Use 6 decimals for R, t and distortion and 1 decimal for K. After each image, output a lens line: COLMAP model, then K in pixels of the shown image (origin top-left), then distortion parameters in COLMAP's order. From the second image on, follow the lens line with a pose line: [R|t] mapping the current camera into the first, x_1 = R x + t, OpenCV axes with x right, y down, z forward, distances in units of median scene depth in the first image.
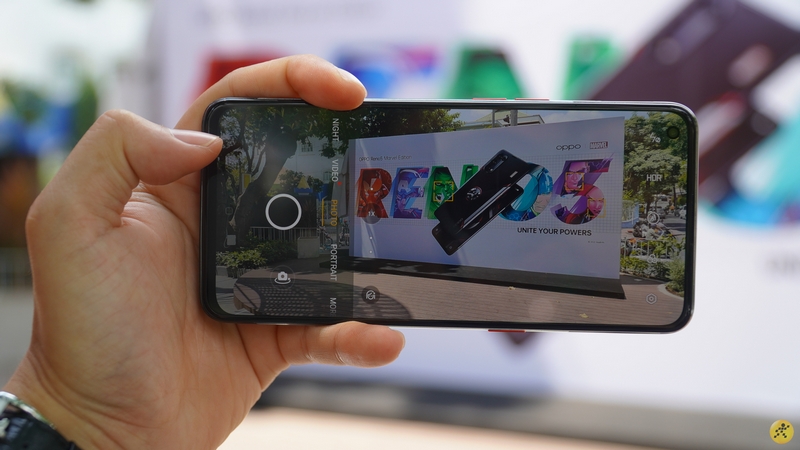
lens RADIAL K [[1205.7, 0, 400.0], [0, 1205.7, 225.0], [0, 0, 1]] dist [-0.000503, -0.000046]
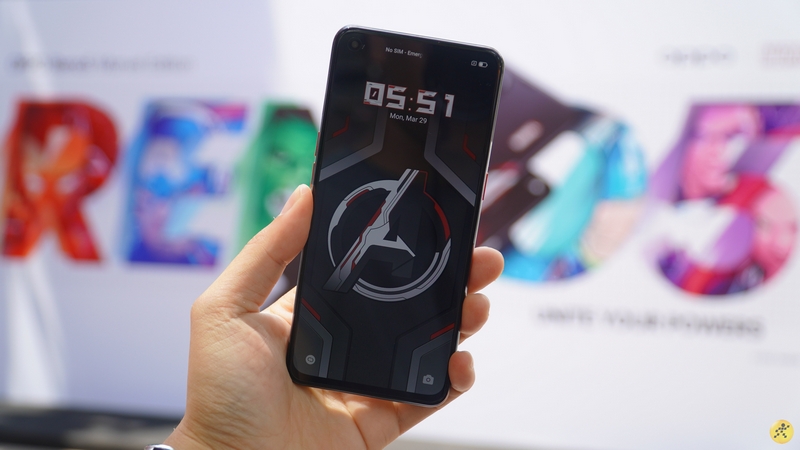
lens RADIAL K [[1089.8, 0, 400.0], [0, 1089.8, 225.0], [0, 0, 1]] dist [-0.015916, -0.033154]
pose [[0.983891, 0.031891, 0.175899, 0.014009], [-0.024065, 0.998631, -0.046443, -0.005140], [-0.177140, 0.041462, 0.983312, 0.730077]]
